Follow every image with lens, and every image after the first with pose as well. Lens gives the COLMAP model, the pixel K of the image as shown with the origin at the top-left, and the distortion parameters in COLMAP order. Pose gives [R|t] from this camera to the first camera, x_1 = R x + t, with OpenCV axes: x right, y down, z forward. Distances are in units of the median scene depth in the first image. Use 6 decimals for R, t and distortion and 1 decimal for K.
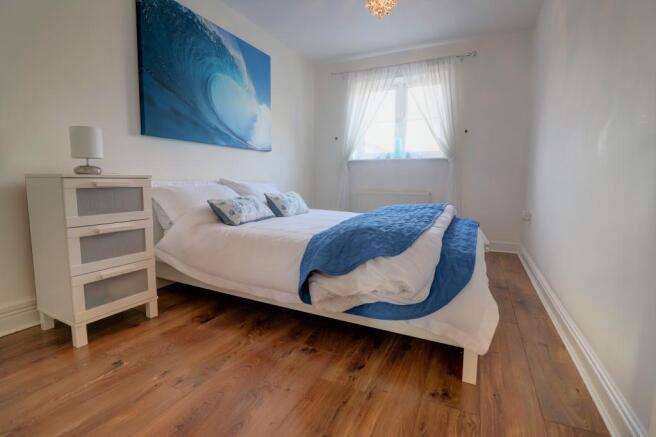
lens RADIAL K [[306.2, 0, 330.4], [0, 306.2, 211.6], [0, 0, 1]] dist [0.013628, -0.017867]
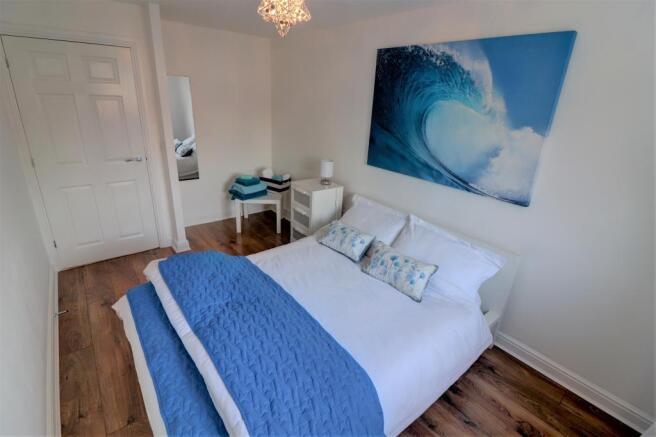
lens RADIAL K [[306.2, 0, 330.4], [0, 306.2, 211.6], [0, 0, 1]] dist [0.013628, -0.017867]
pose [[-0.425773, 0.309406, -0.850285, 0.611495], [-0.134357, 0.907682, 0.397570, -0.489199], [0.894799, 0.283517, -0.344896, 1.151837]]
